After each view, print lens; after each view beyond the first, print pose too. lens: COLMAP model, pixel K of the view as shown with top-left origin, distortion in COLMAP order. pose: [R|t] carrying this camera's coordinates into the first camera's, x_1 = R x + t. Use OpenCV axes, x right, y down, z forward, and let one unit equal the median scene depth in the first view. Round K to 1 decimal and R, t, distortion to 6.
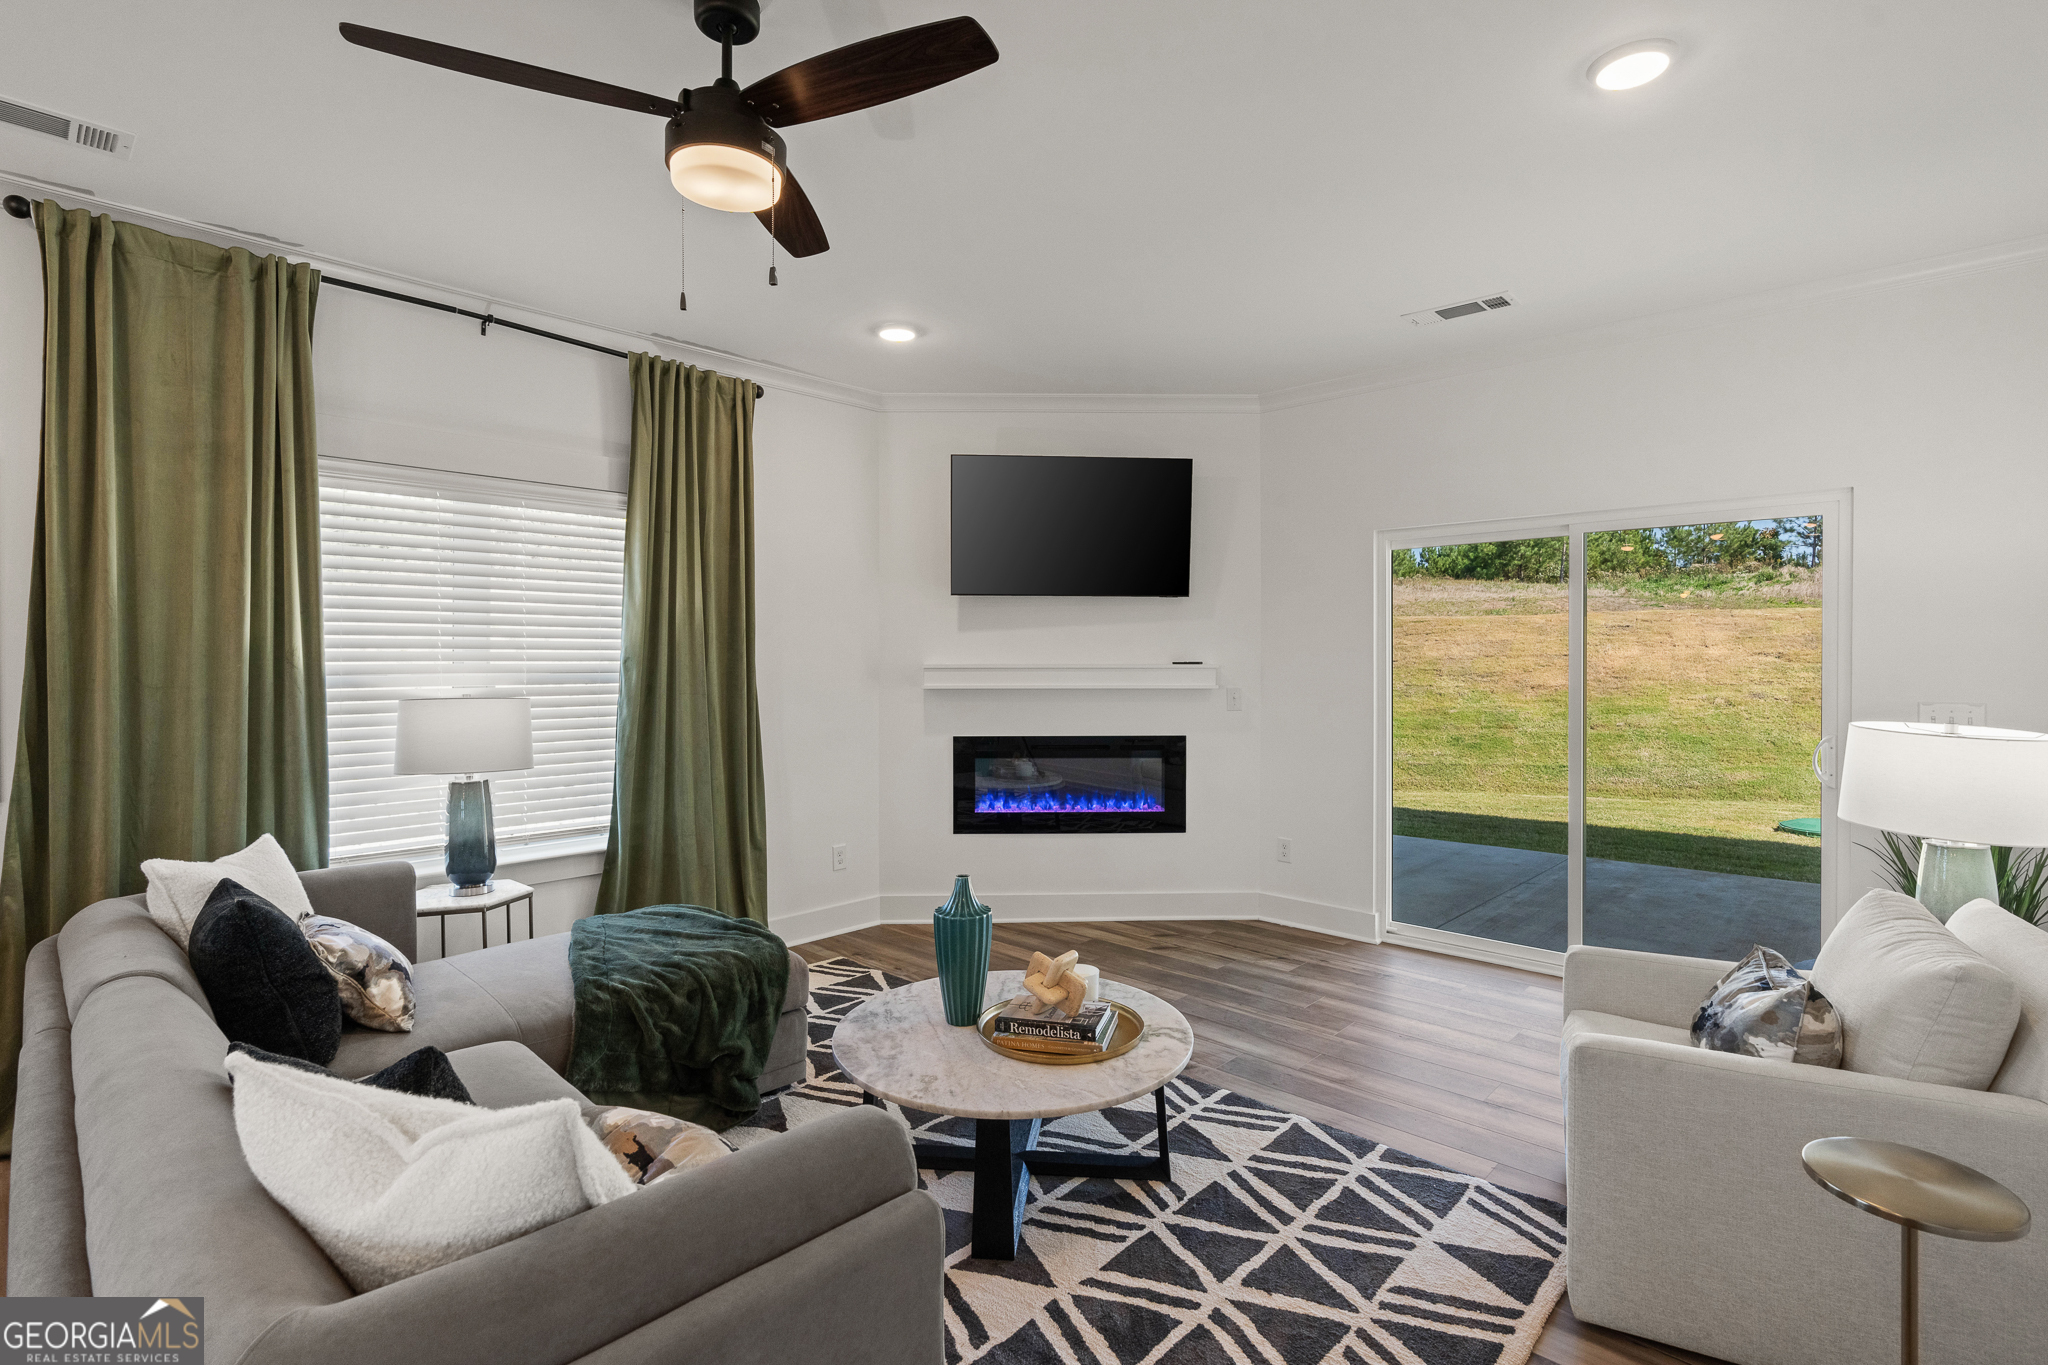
lens RADIAL K [[978.2, 0, 1025.9], [0, 978.2, 658.1], [0, 0, 1]] dist [-0.007782, -0.000039]
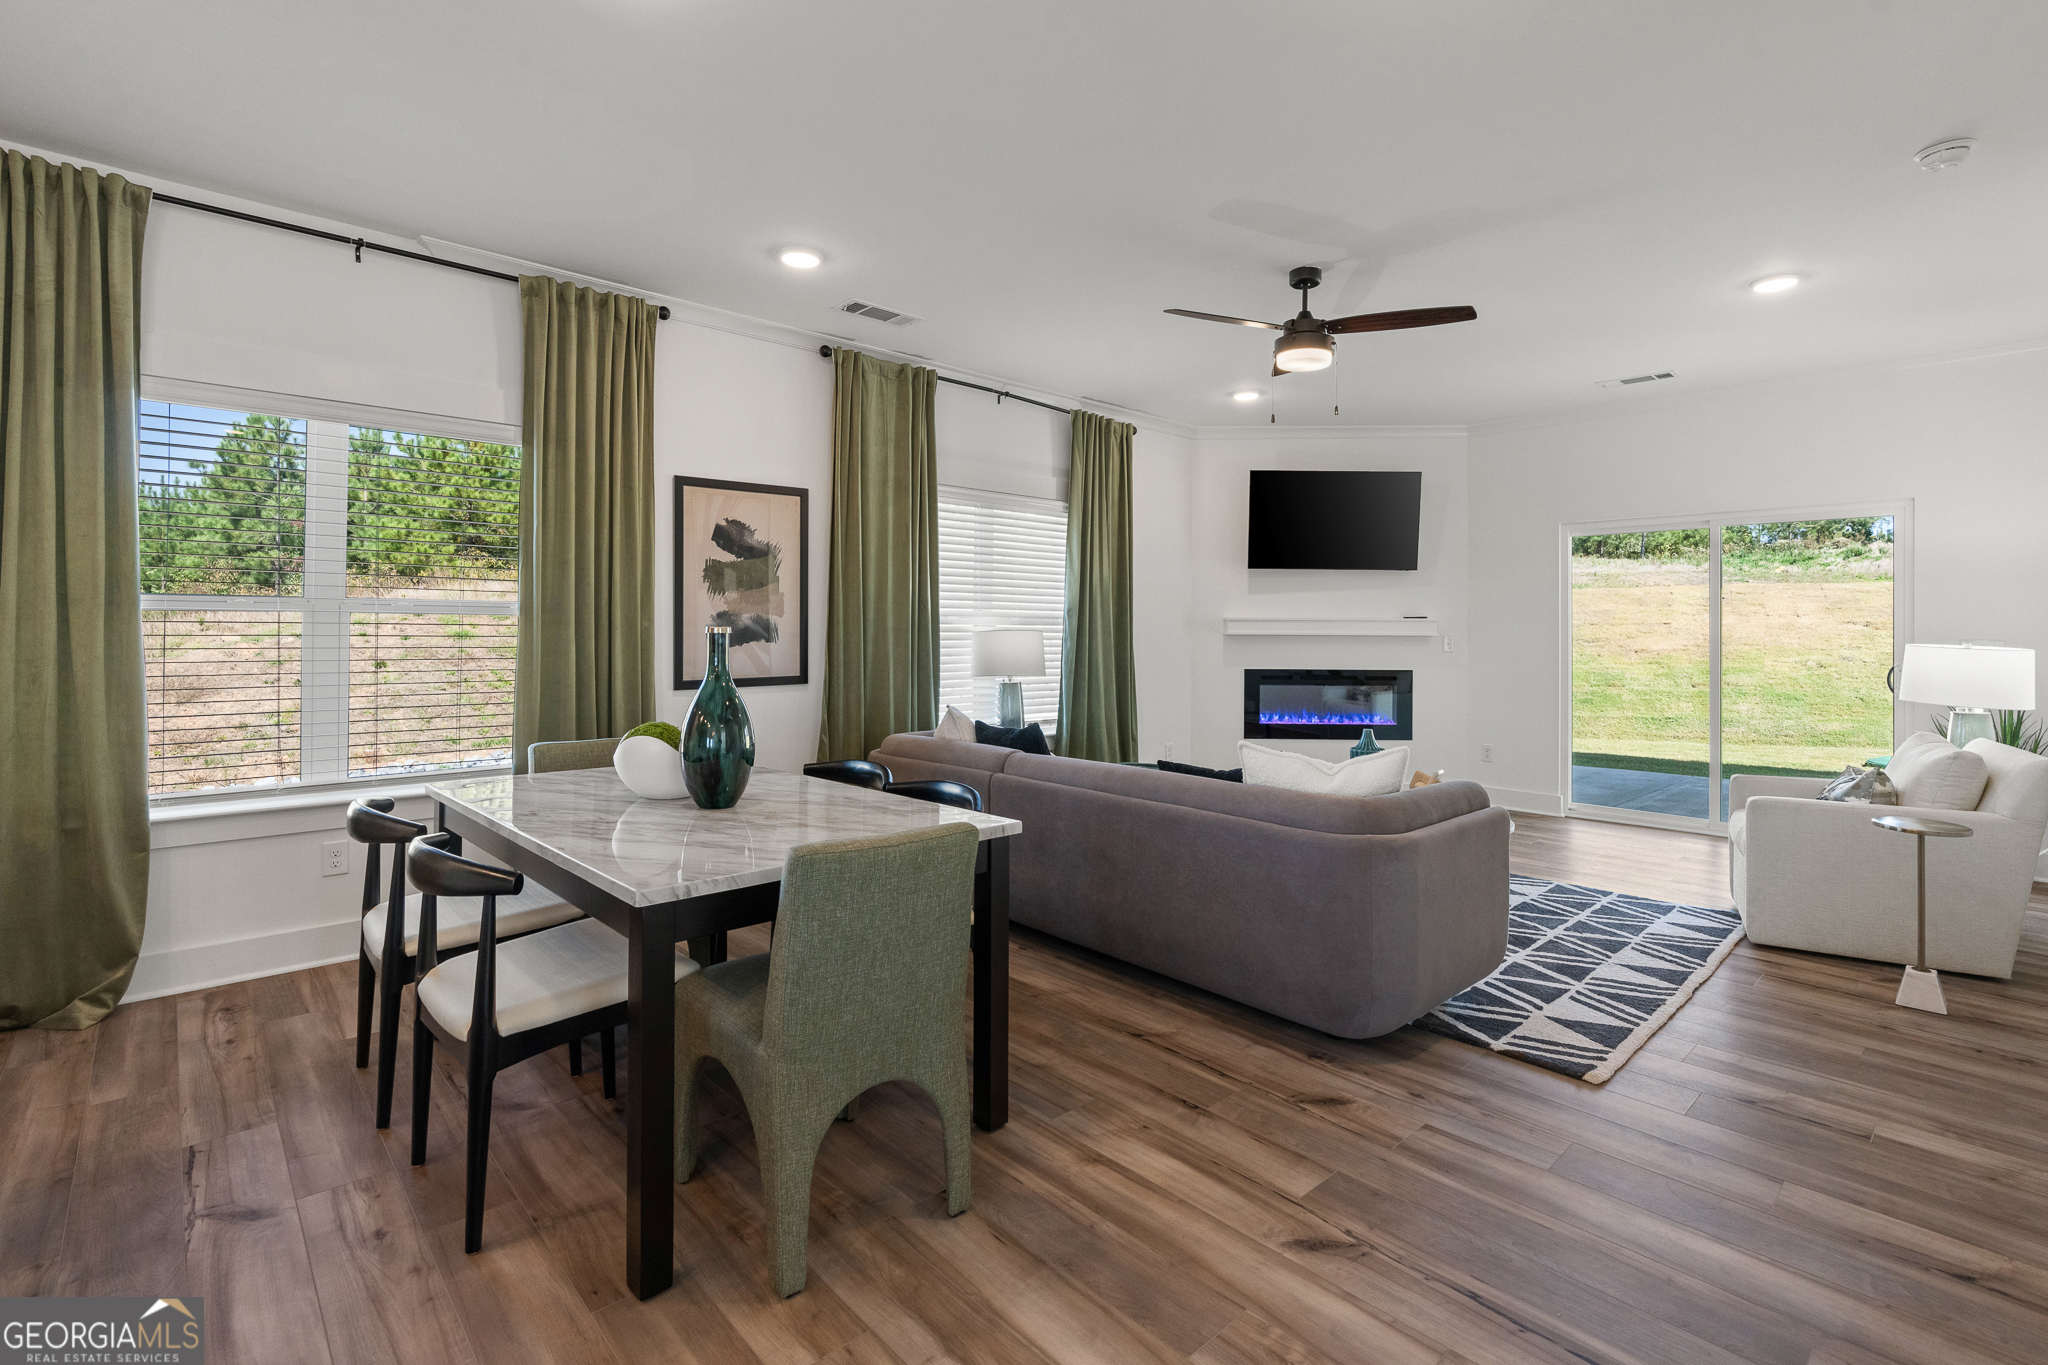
lens RADIAL K [[945.7, 0, 1028.2], [0, 945.7, 621.7], [0, 0, 1]] dist [-0.005290, -0.000167]
pose [[0.997505, 0.004830, -0.070436, -0.313291], [-0.005518, 0.999939, -0.009567, 0.028783], [0.070385, 0.009932, 0.997470, -0.412096]]
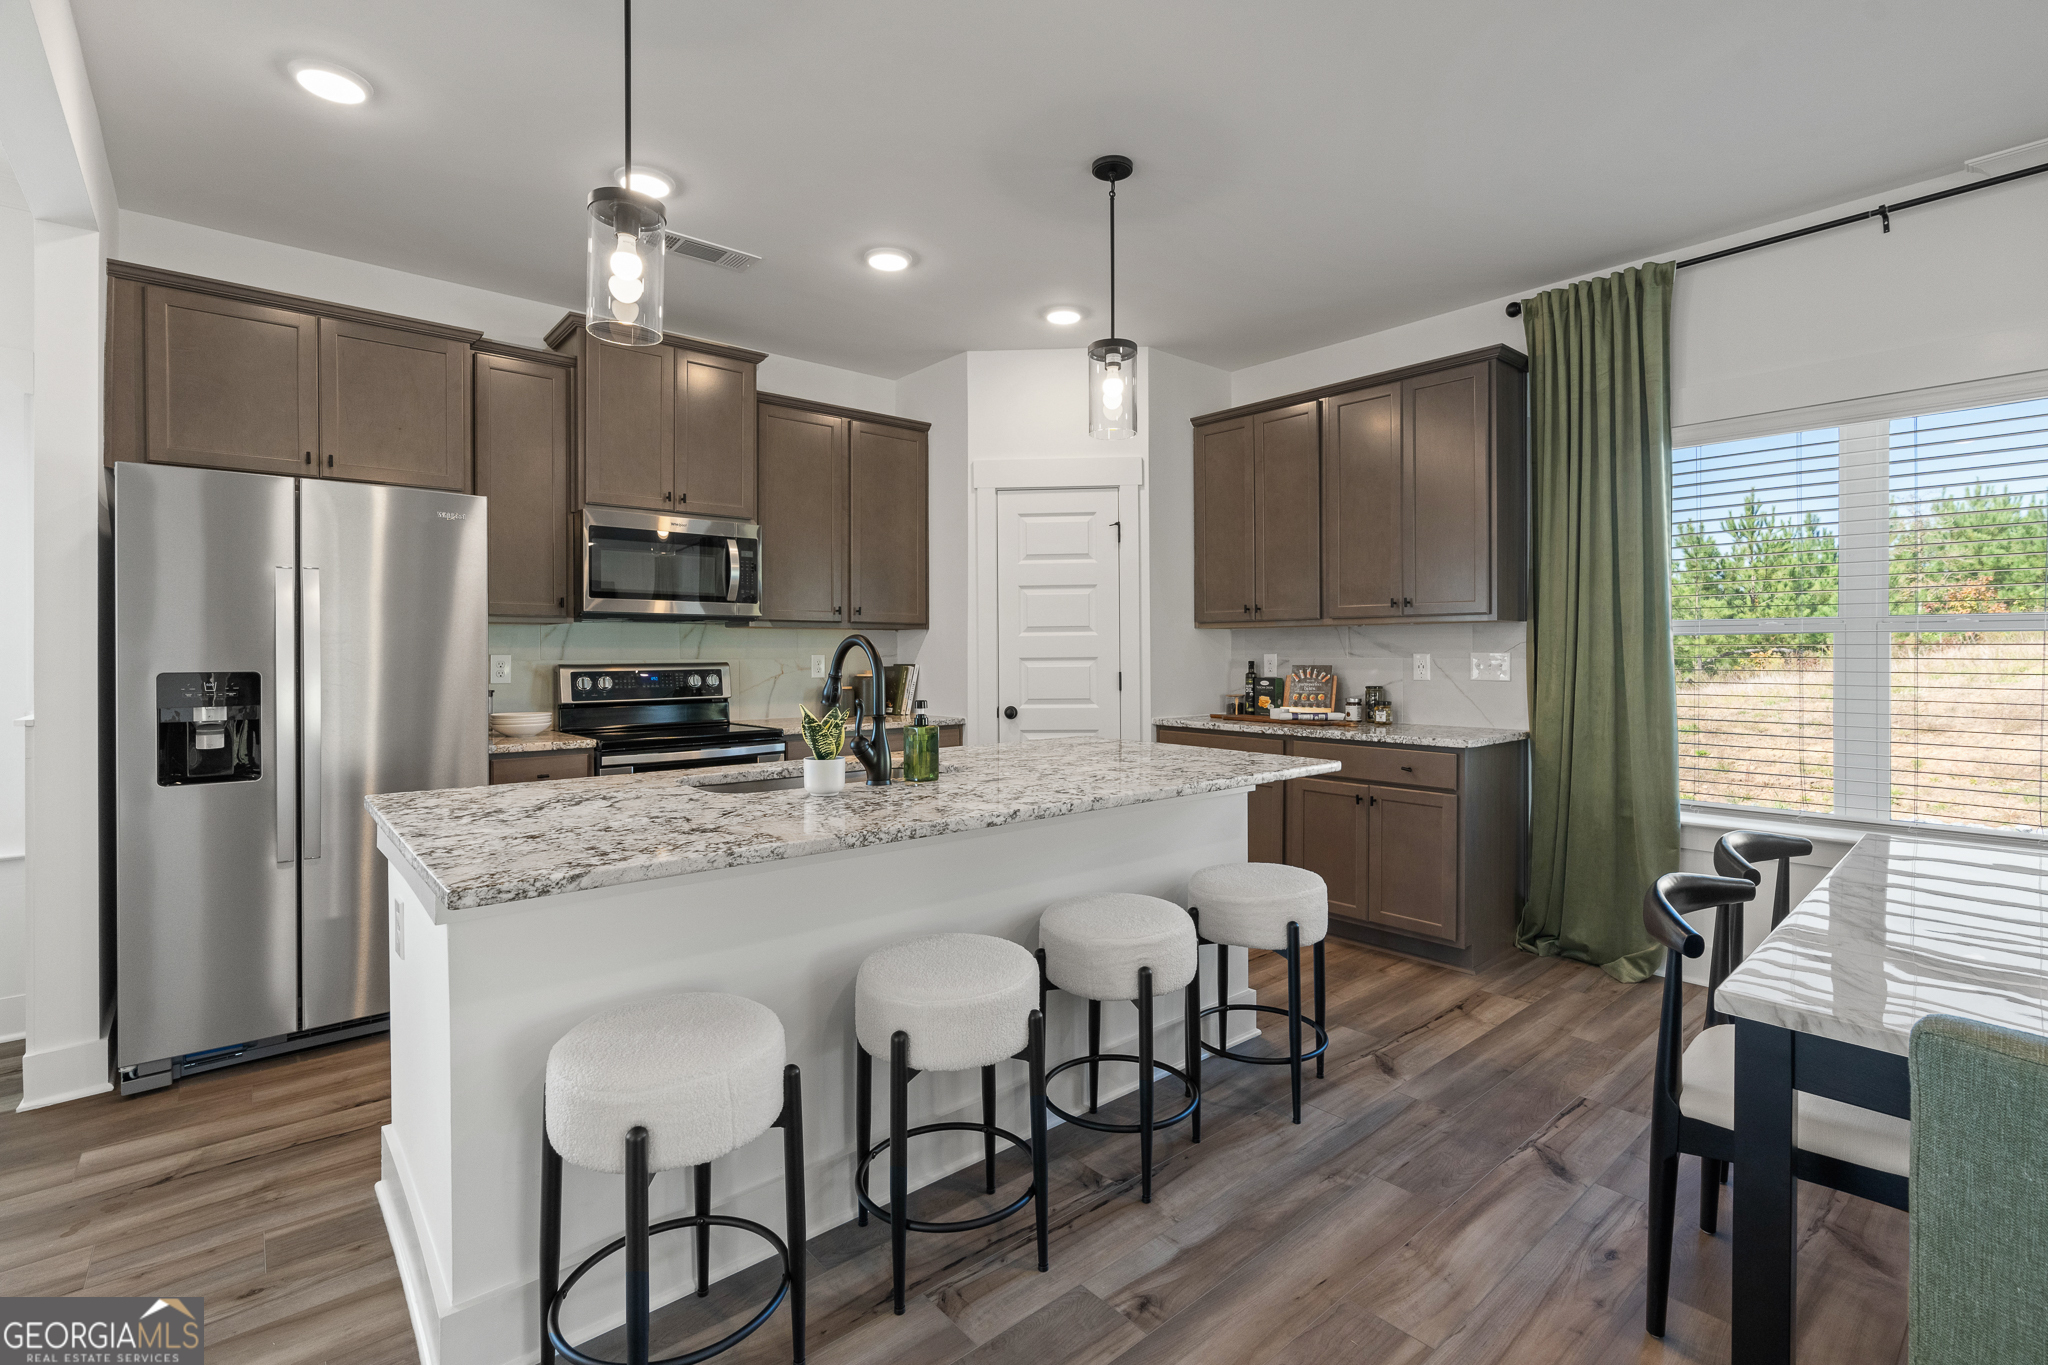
lens RADIAL K [[924.7, 0, 1032.0], [0, 924.7, 652.3], [0, 0, 1]] dist [-0.003791, -0.000161]
pose [[-0.102484, 0.000395, -0.994735, -0.197157], [0.001899, 0.999998, 0.000201, 0.030185], [0.994733, -0.001869, -0.102485, -0.229697]]
